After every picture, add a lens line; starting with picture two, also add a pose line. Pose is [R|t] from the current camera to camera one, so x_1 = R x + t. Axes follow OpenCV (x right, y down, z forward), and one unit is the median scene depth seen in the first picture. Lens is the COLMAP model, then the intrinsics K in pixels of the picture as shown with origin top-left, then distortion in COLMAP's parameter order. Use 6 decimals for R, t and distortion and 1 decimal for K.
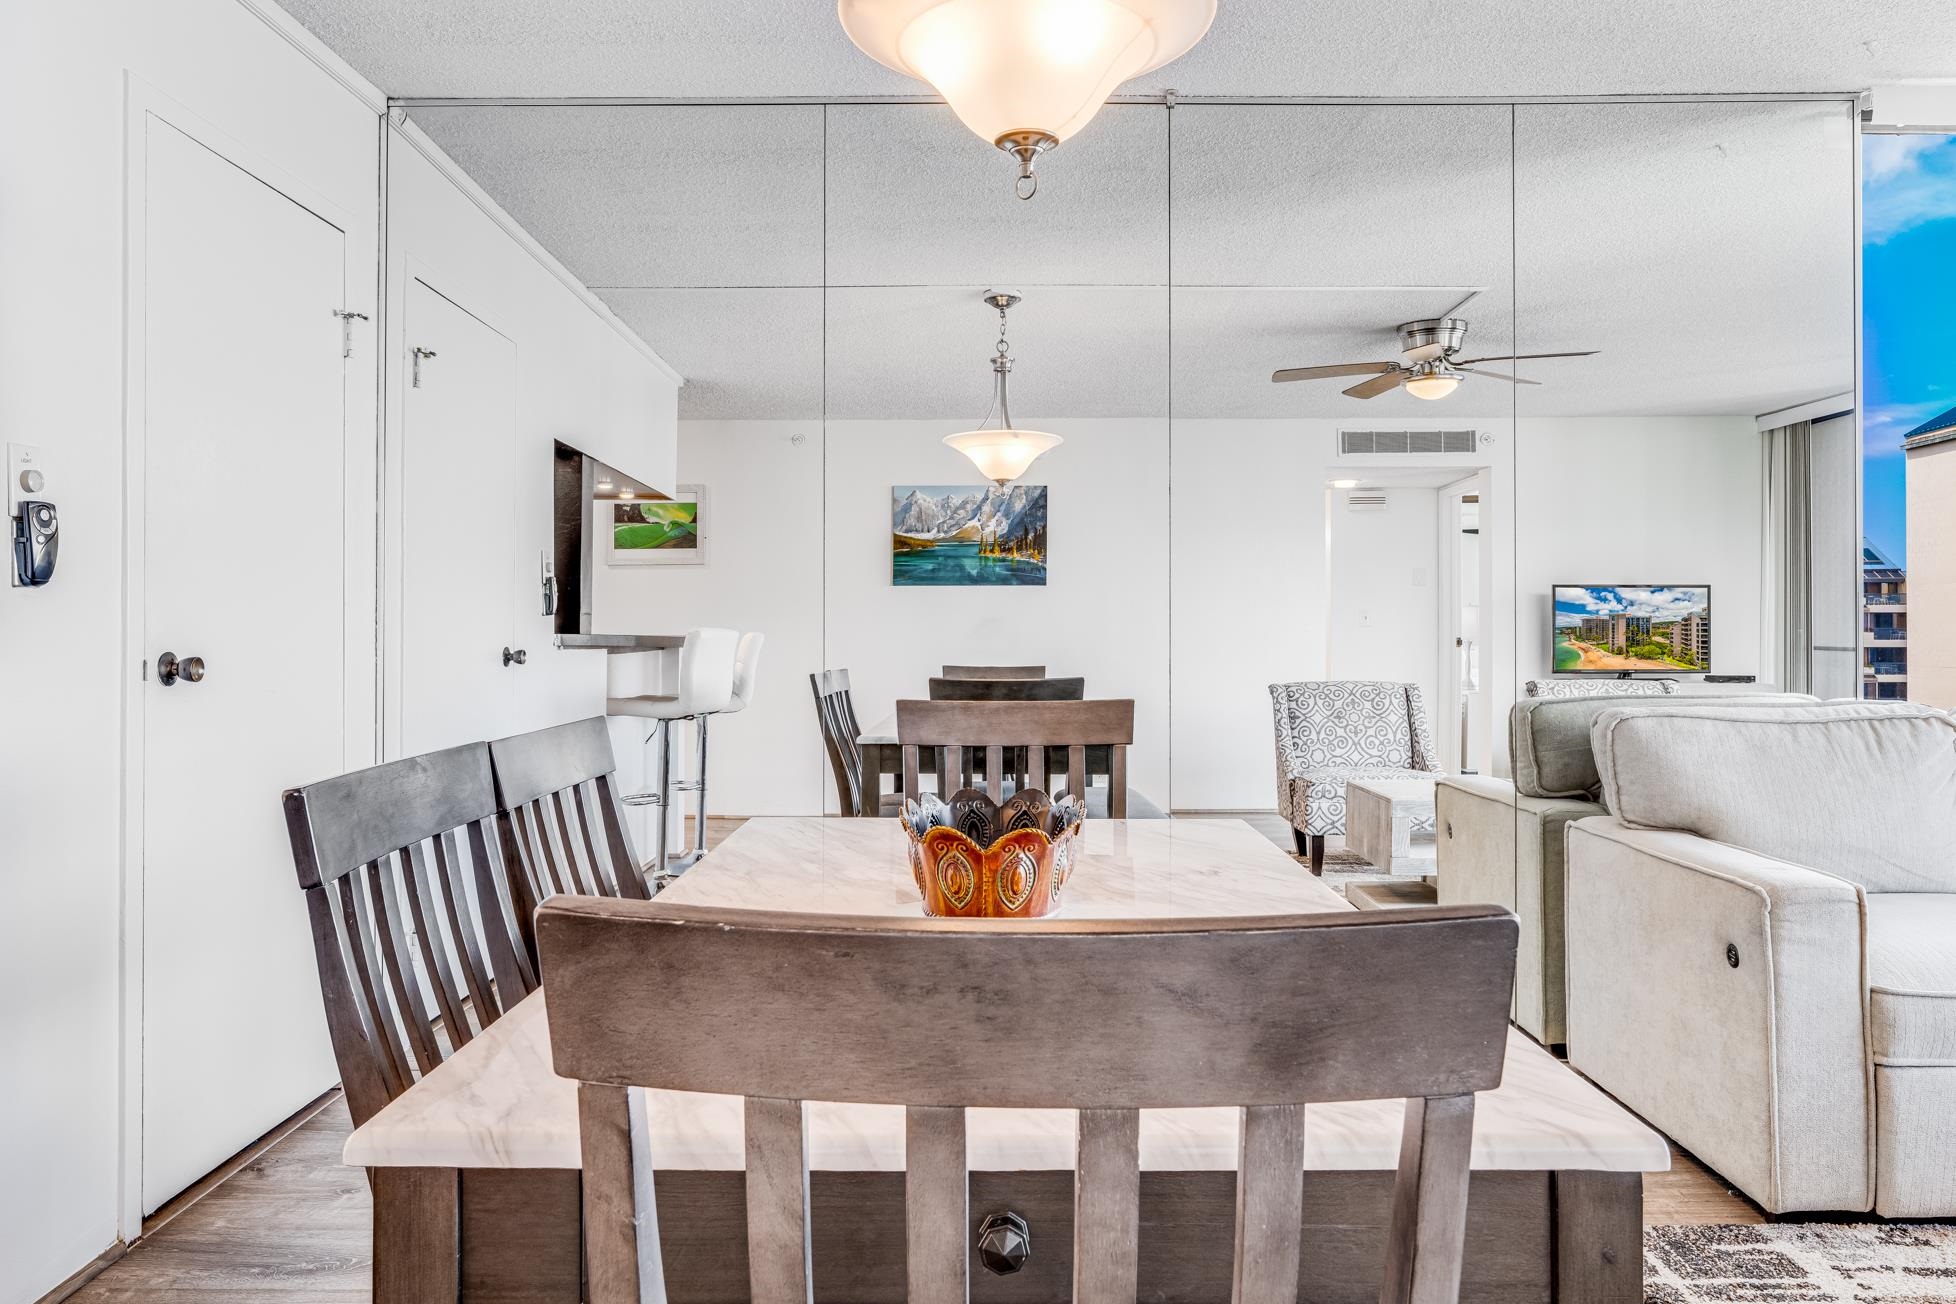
lens RADIAL K [[1360.2, 0, 978.7], [0, 1360.2, 633.9], [0, 0, 1]] dist [0.007010, -0.005249]
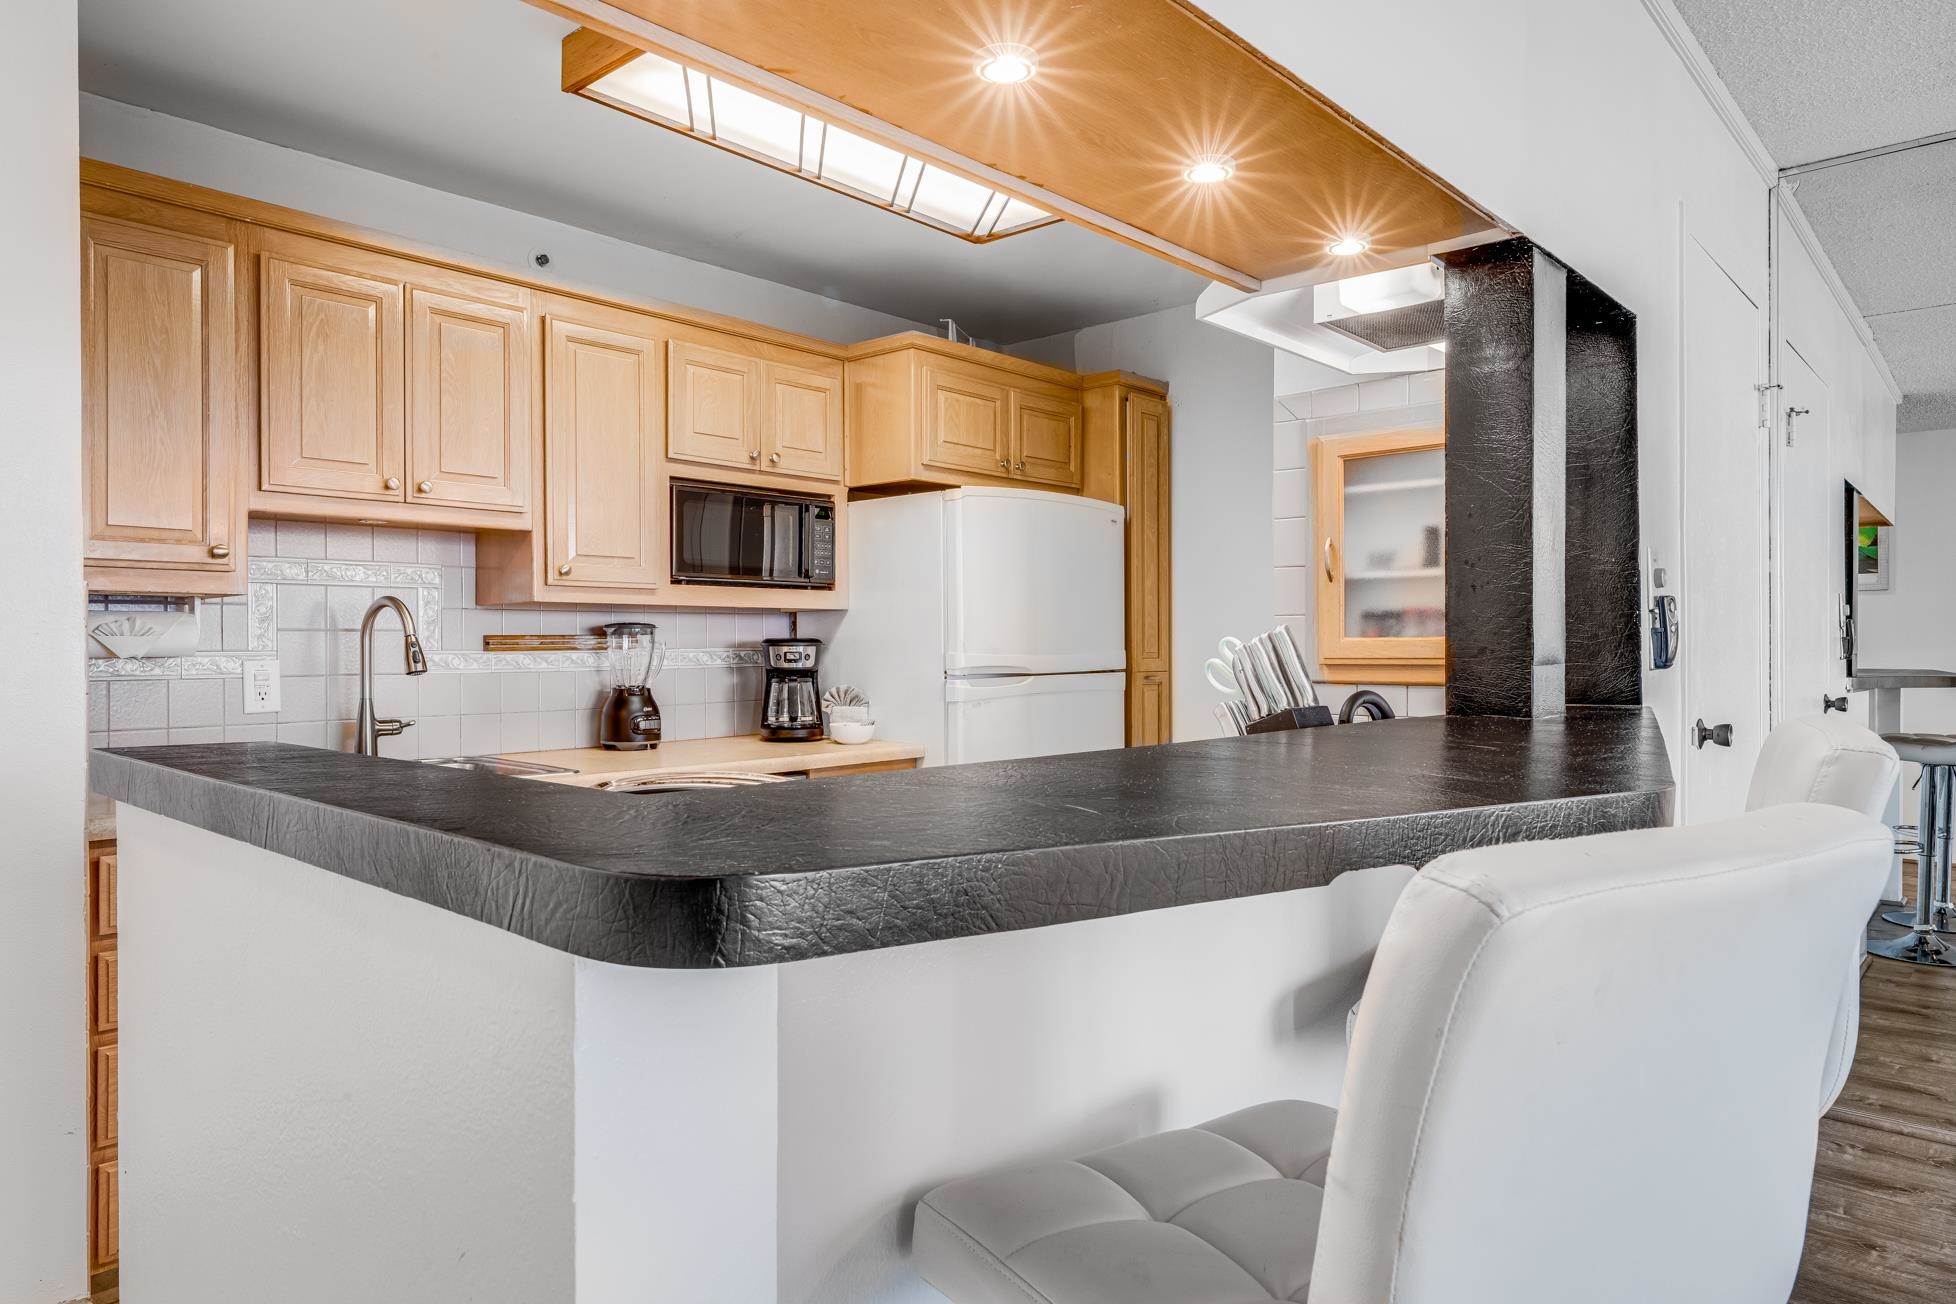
lens RADIAL K [[1210.9, 0, 957.6], [0, 1210.9, 657.0], [0, 0, 1]] dist [-0.002535, 0.000959]
pose [[0.747796, 0.002258, -0.663924, -0.196351], [0.005967, 0.999931, 0.010121, -0.025230], [0.663901, -0.011530, 0.747731, -0.069887]]
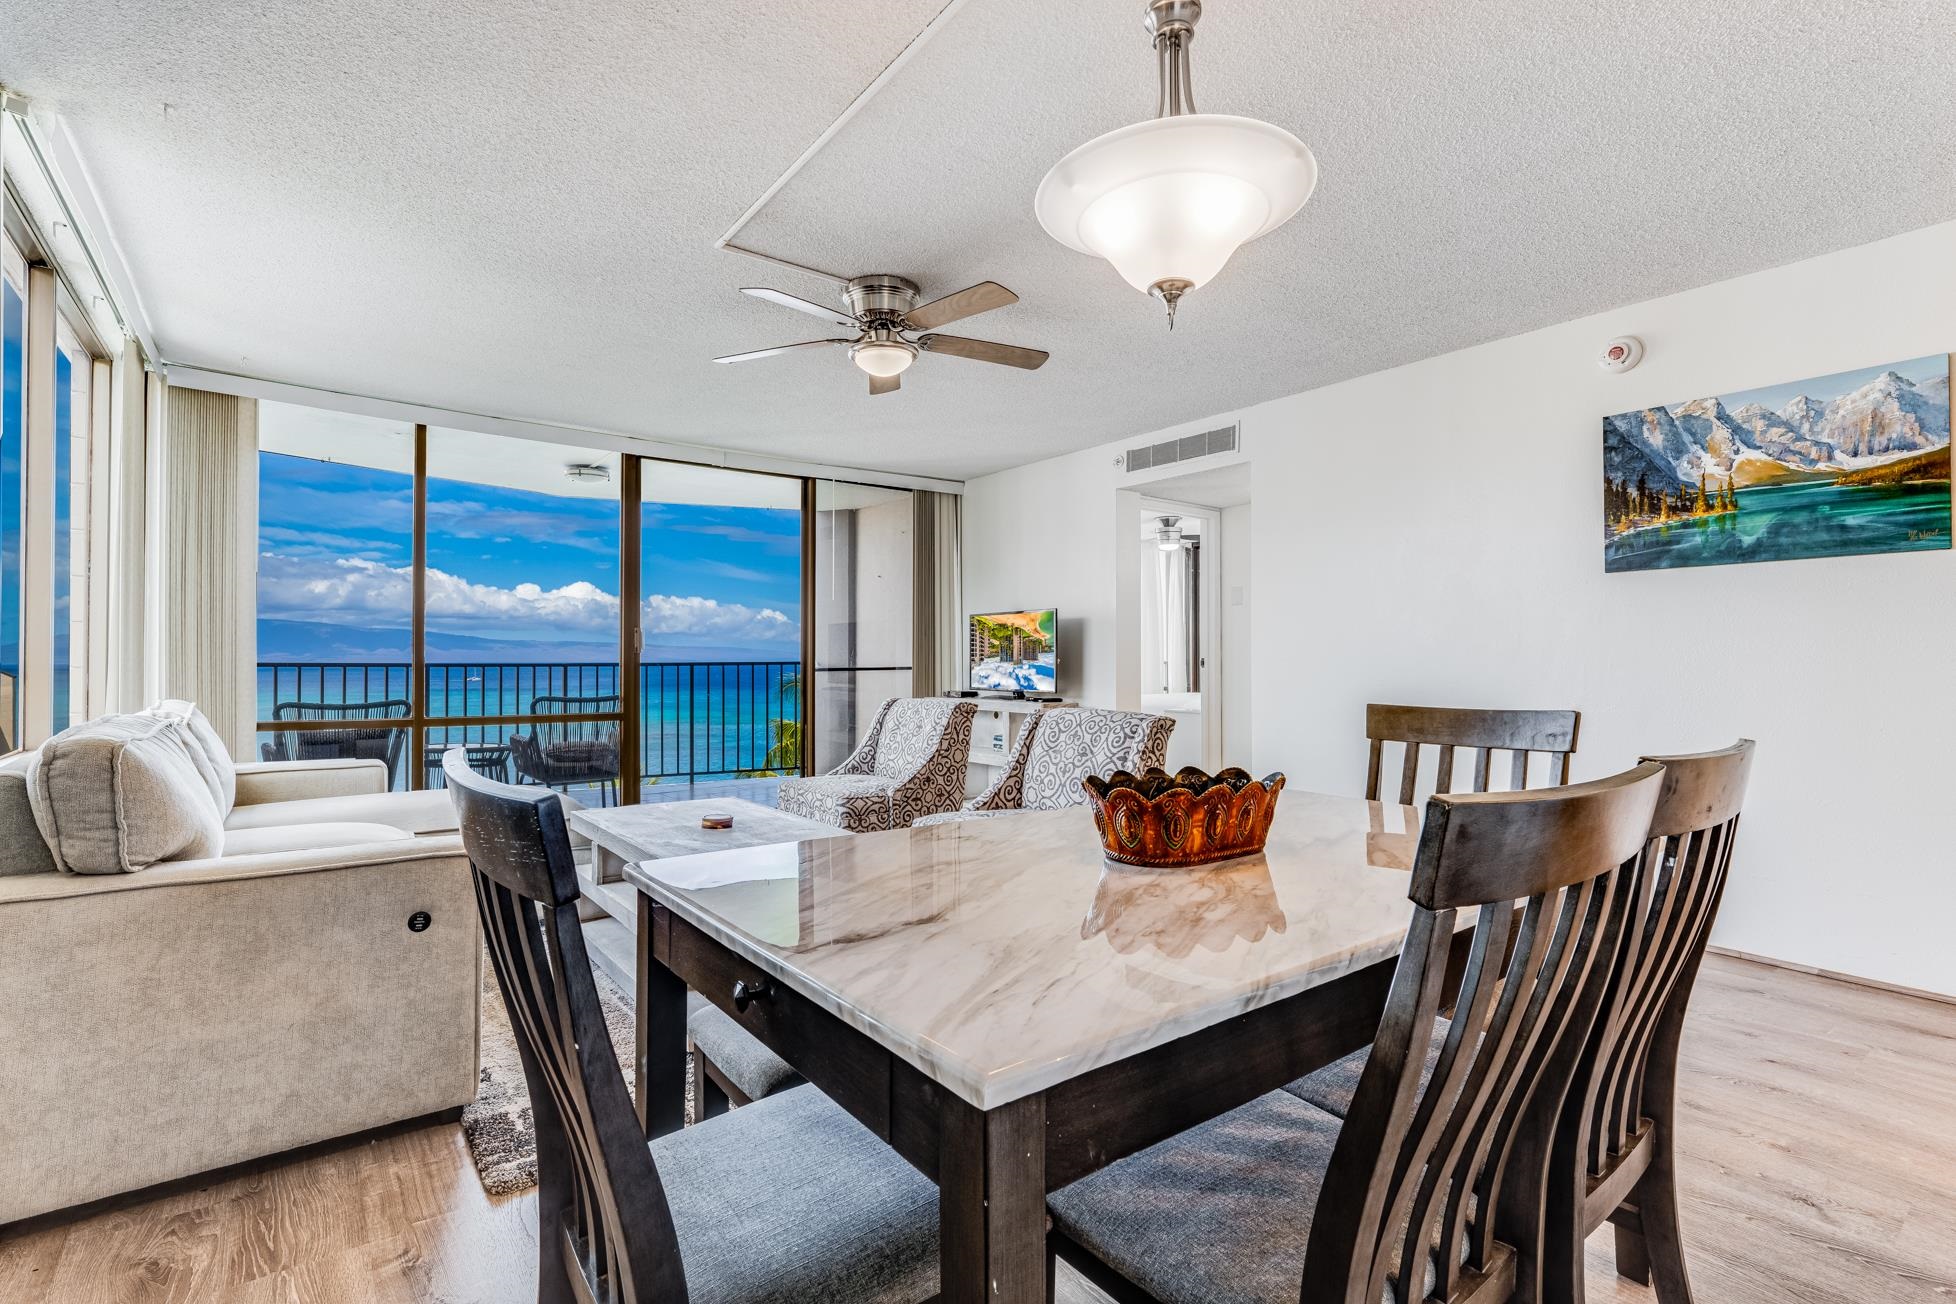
lens RADIAL K [[877.6, 0, 985.7], [0, 877.6, 665.8], [0, 0, 1]] dist [-0.003225, 0.000720]
pose [[-0.624708, -0.005574, 0.780838, -0.177958], [-0.000939, 0.999979, 0.006387, 0.003846], [-0.780858, 0.003256, -0.624700, 0.546958]]
